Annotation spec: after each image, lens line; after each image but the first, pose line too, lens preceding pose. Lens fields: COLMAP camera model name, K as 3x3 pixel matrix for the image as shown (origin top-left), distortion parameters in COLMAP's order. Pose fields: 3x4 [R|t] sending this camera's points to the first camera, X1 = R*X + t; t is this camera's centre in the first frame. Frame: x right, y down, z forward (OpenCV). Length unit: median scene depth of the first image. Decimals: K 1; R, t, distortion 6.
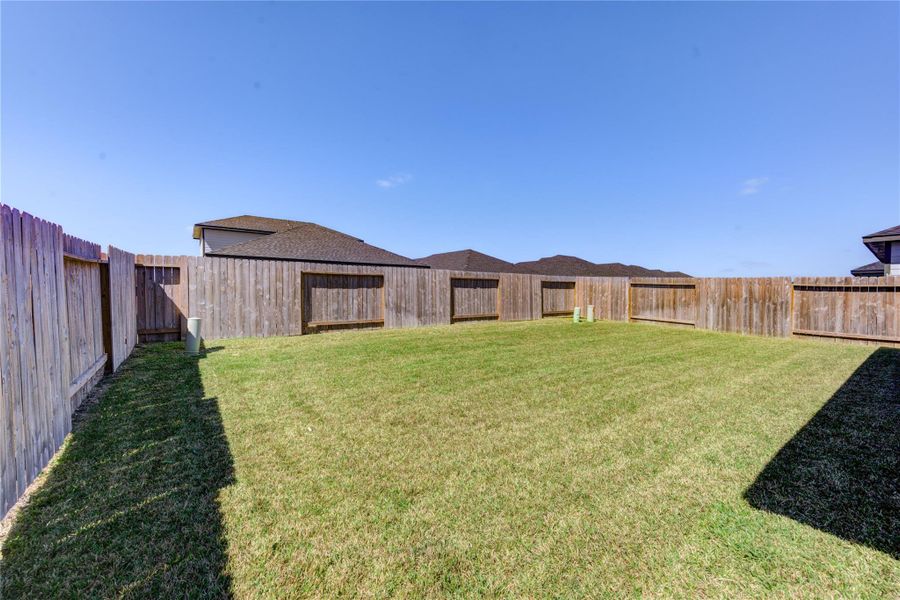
lens RADIAL K [[352.3, 0, 450.2], [0, 352.3, 306.0], [0, 0, 1]] dist [0.003641, -0.000142]
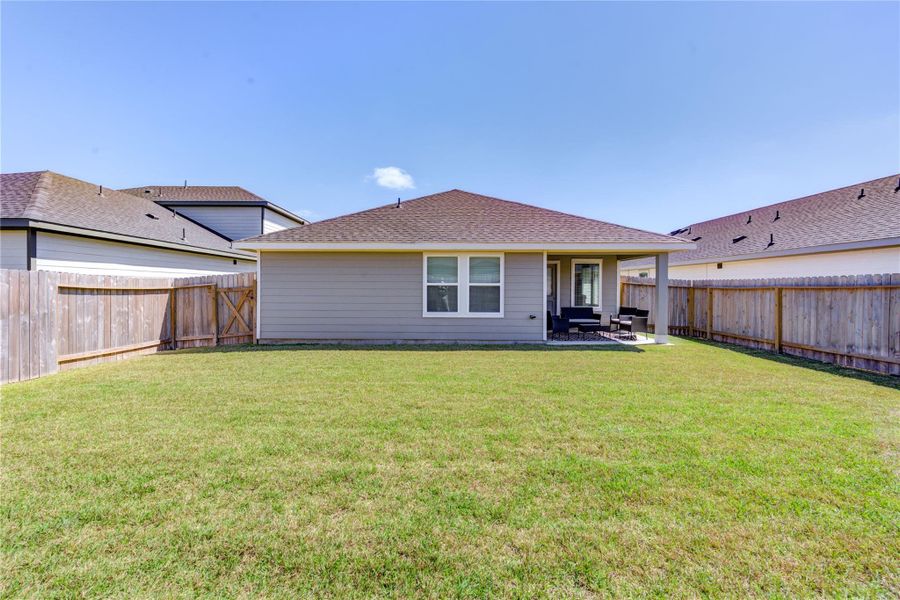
lens RADIAL K [[352.3, 0, 442.6], [0, 352.3, 294.5], [0, 0, 1]] dist [0.003641, -0.000142]
pose [[-0.807251, -0.022043, 0.589797, 0.051309], [0.009097, 0.998719, 0.049778, -0.054554], [-0.590139, 0.045549, -0.806016, 0.879994]]
